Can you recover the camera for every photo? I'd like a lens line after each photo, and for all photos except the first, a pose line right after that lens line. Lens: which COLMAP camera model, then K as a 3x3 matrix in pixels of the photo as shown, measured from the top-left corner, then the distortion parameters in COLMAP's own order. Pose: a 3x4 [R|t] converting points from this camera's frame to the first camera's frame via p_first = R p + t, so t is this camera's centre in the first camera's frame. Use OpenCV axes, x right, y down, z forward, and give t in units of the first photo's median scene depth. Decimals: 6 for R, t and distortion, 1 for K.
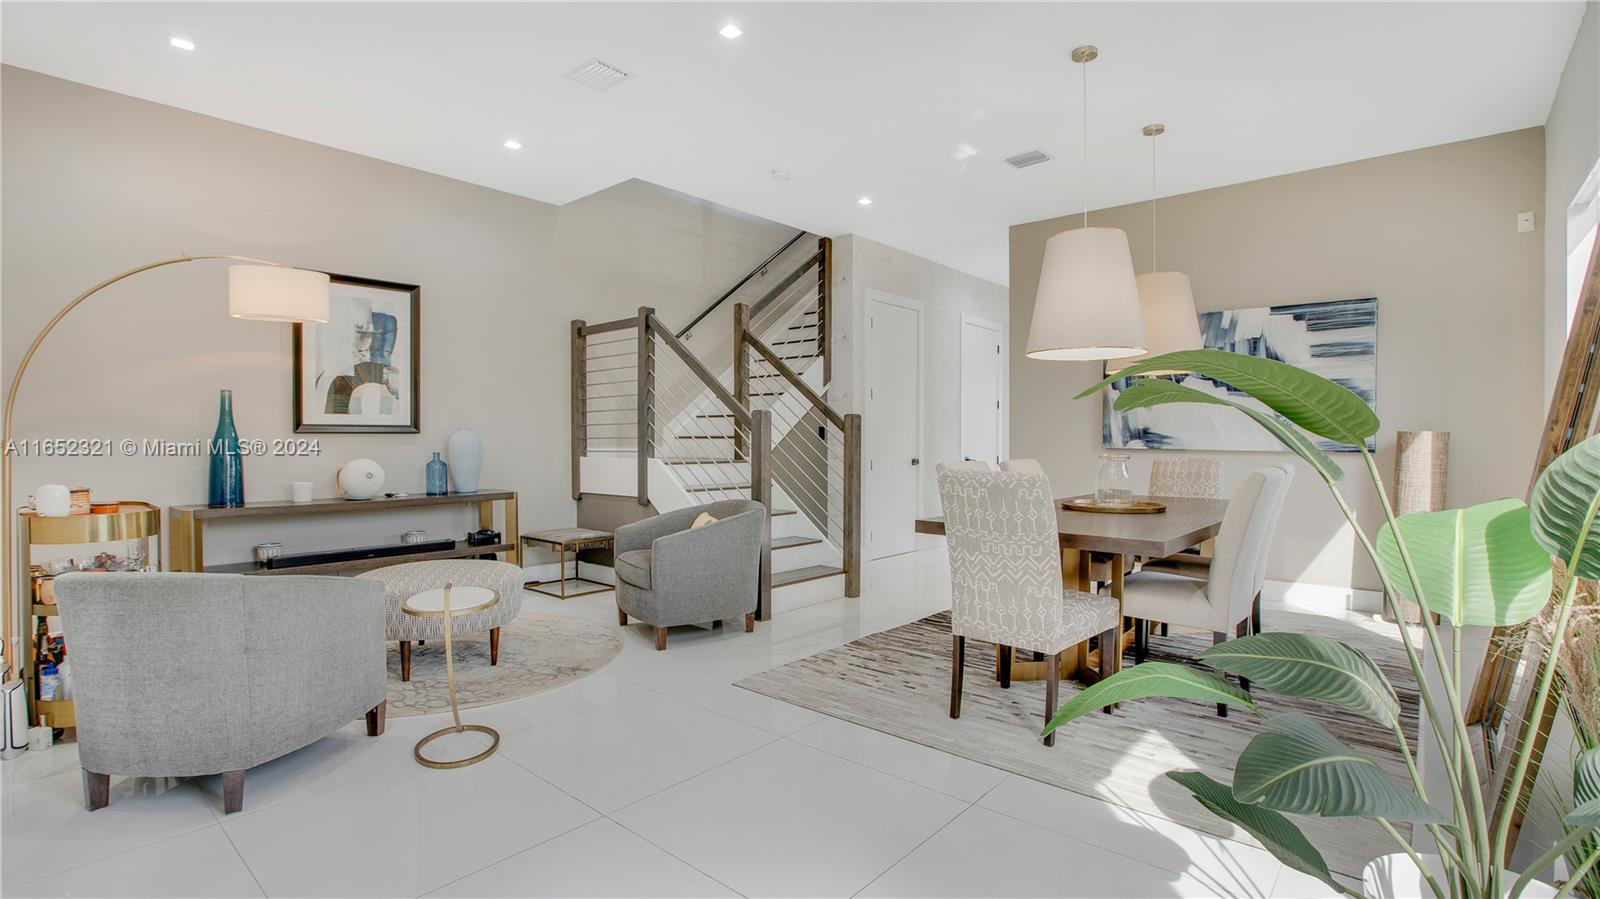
lens RADIAL K [[769.9, 0, 808.6], [0, 769.9, 431.0], [0, 0, 1]] dist [-0.060454, 0.029510]
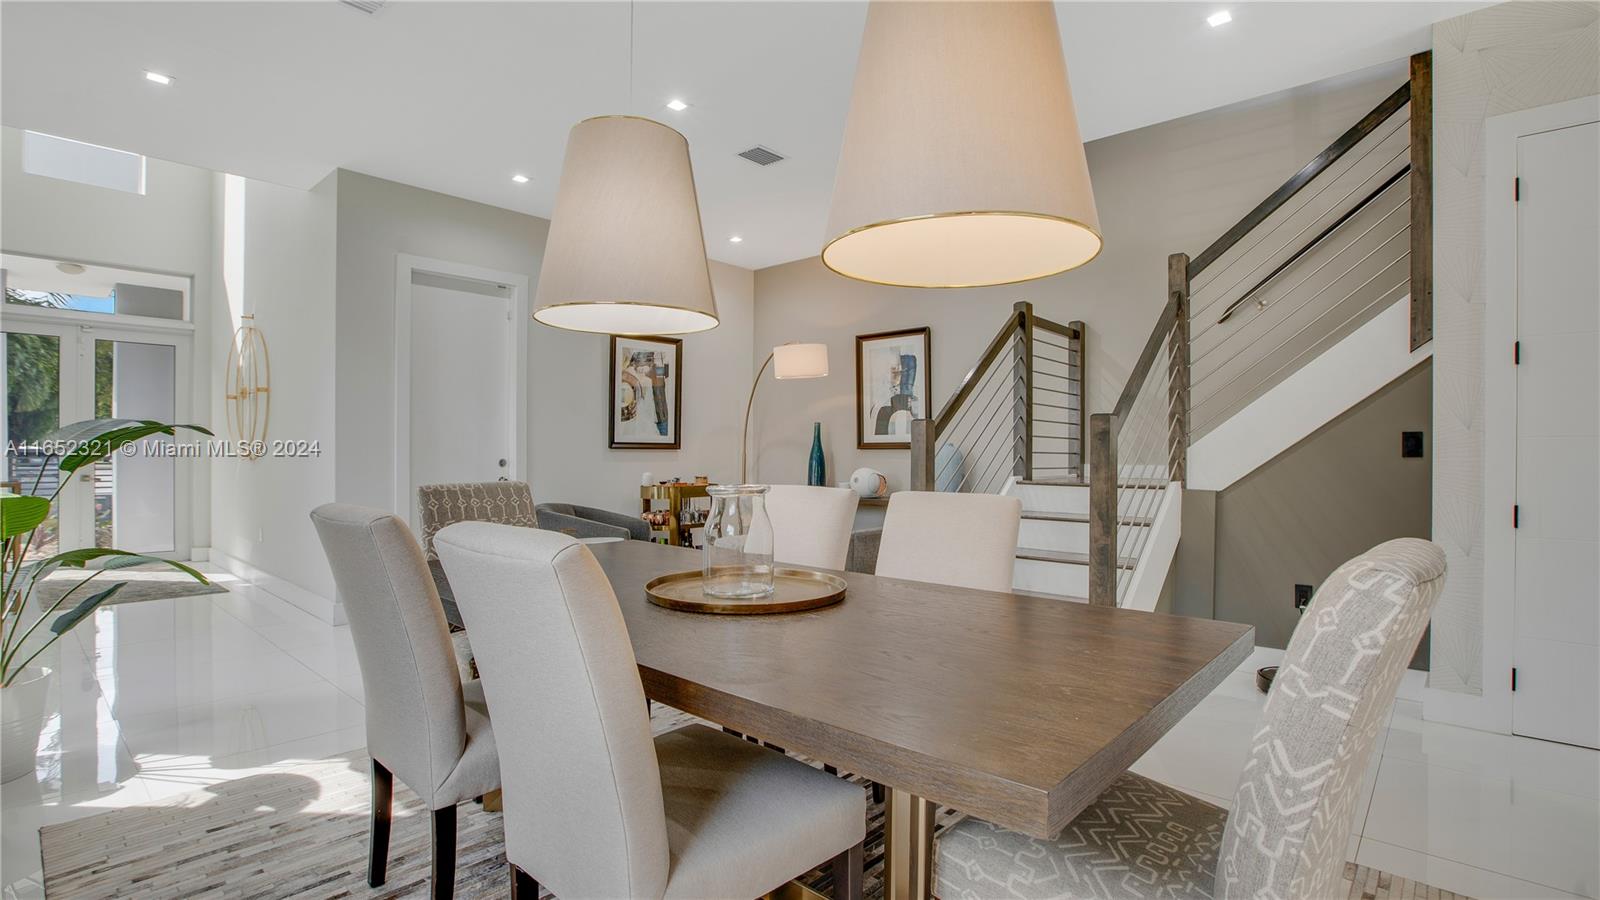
lens RADIAL K [[759.7, 0, 793.9], [0, 759.7, 462.5], [0, 0, 1]] dist [-0.051480, 0.000573]
pose [[-0.044915, 0.011694, -0.998922, 0.726036], [0.003052, 0.999928, 0.011568, 0.010380], [0.998986, -0.002530, -0.044948, 0.868578]]
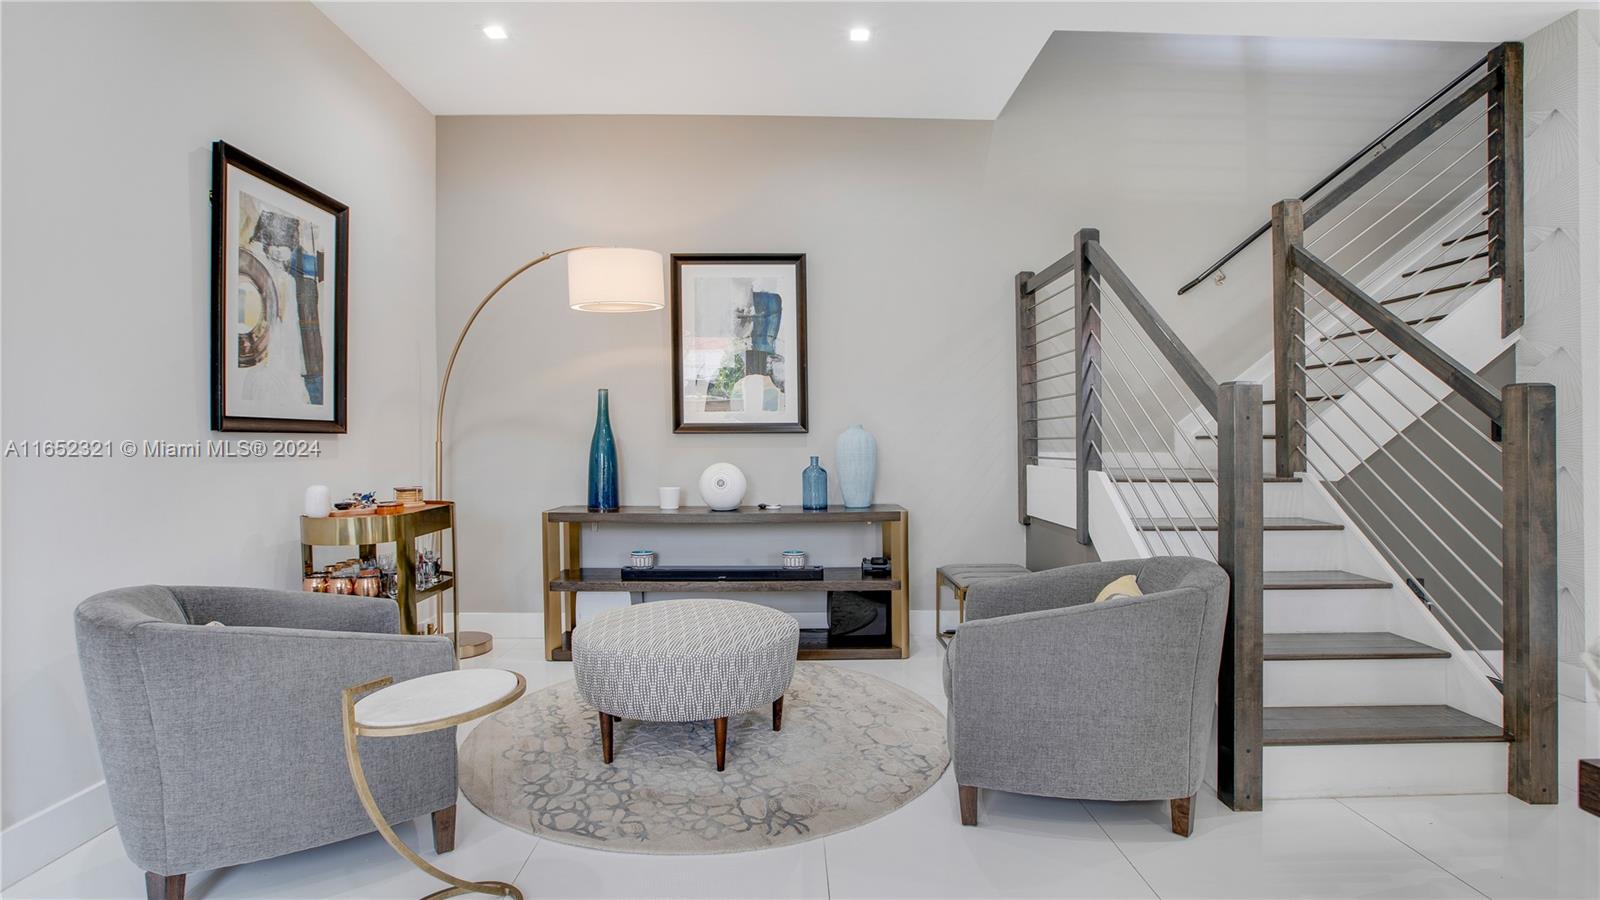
lens RADIAL K [[769.9, 0, 808.6], [0, 769.9, 431.5], [0, 0, 1]] dist [-0.060454, 0.029510]
pose [[0.665059, -0.006969, -0.746758, 0.115602], [0.006161, 0.999974, -0.003845, 0.004967], [0.746765, -0.002044, 0.665085, 0.461568]]
